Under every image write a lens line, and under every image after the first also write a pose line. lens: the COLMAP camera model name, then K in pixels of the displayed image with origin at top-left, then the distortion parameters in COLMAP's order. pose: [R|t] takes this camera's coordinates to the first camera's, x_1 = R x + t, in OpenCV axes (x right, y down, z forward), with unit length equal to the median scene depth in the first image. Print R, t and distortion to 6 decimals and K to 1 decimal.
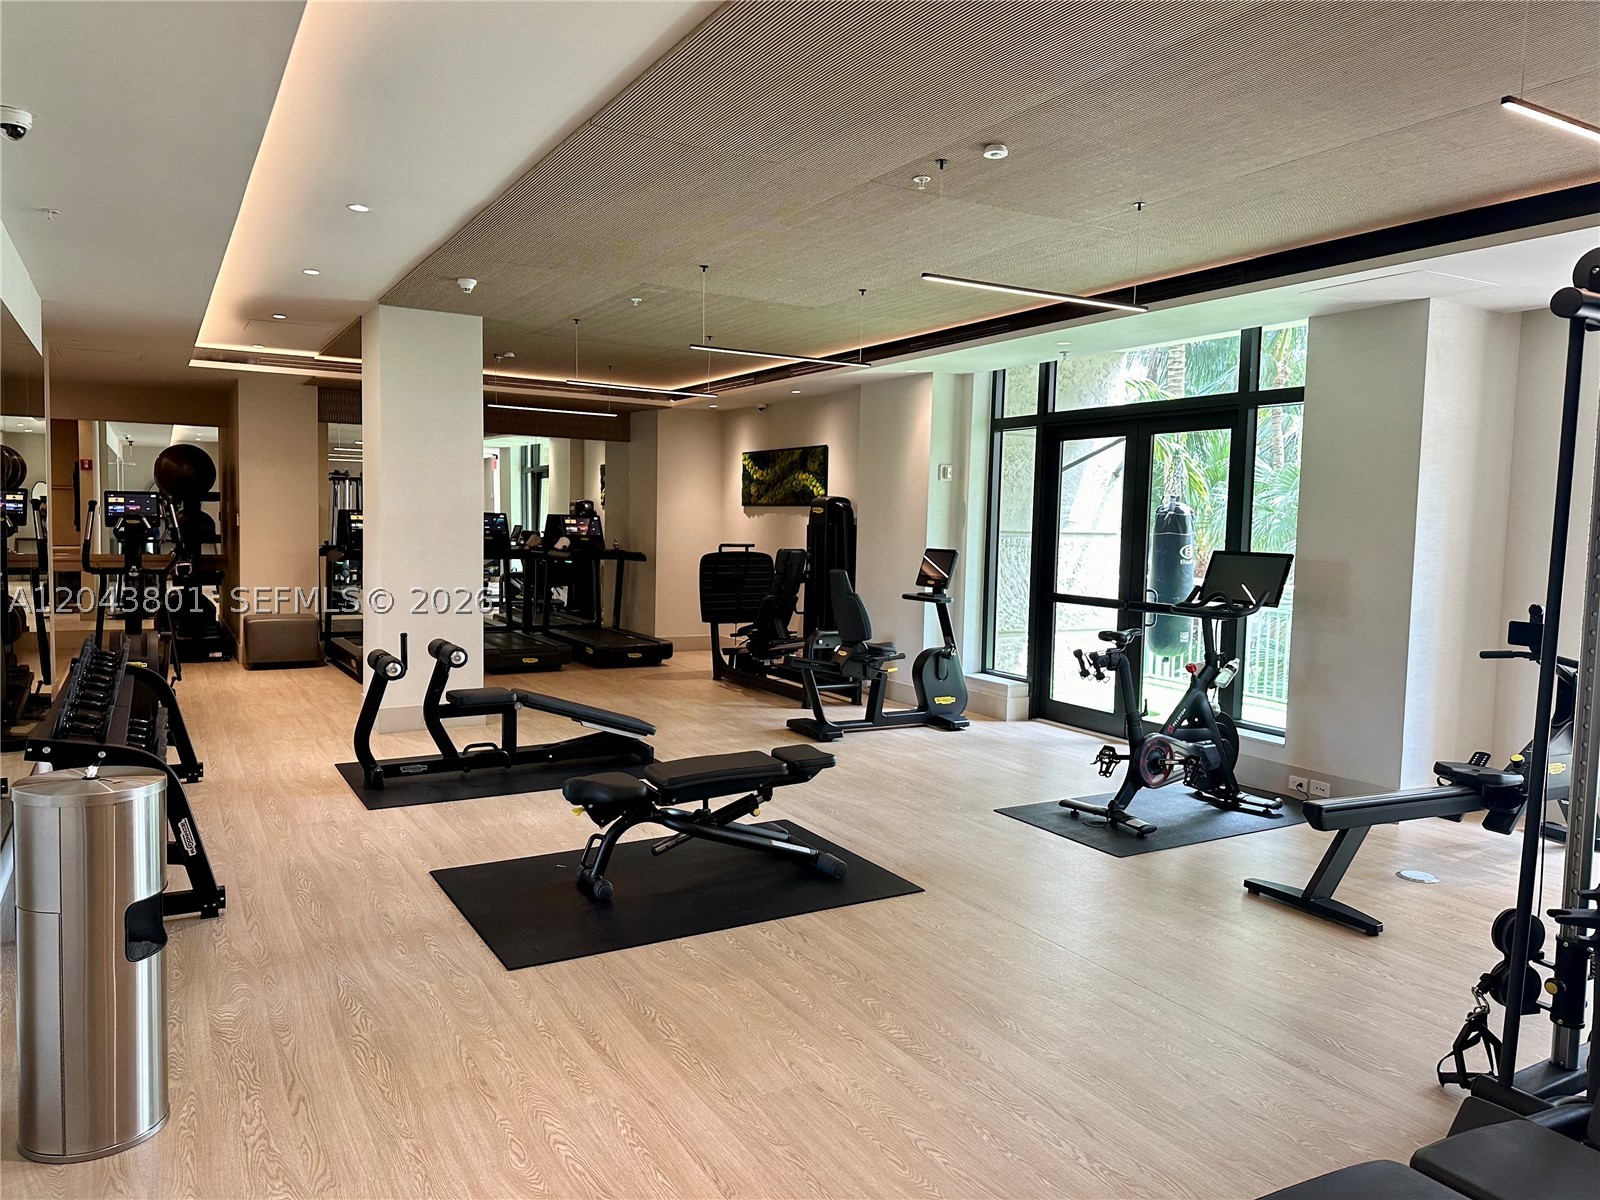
lens RADIAL K [[1129.4, 0, 800.0], [0, 1129.4, 600.0], [0, 0, 1]] dist [0.022254, -0.001115]
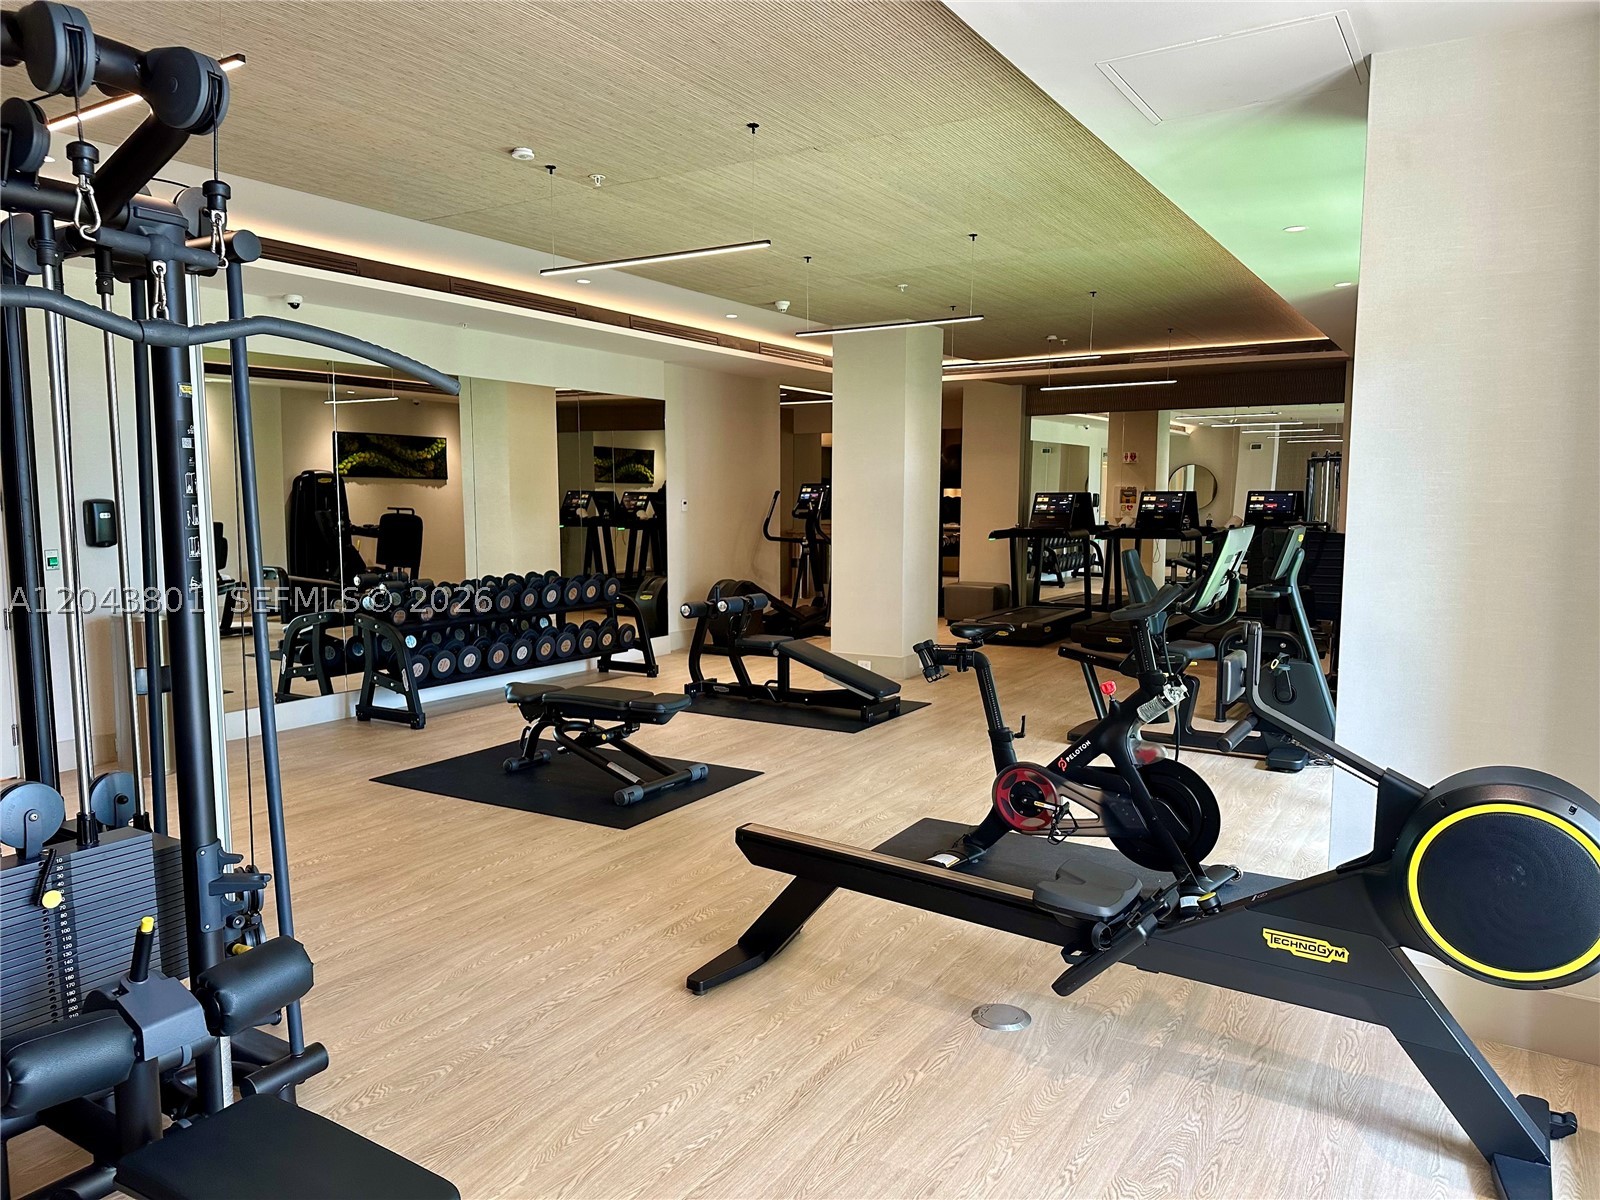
lens RADIAL K [[1102.5, 0, 800.0], [0, 1102.5, 600.0], [0, 0, 1]] dist [-0.035052, 0.000395]
pose [[0.467786, 0.052193, -0.882299, 1.083873], [-0.049900, 0.998222, 0.032594, -0.001778], [0.882432, 0.028780, 0.469559, 0.647339]]
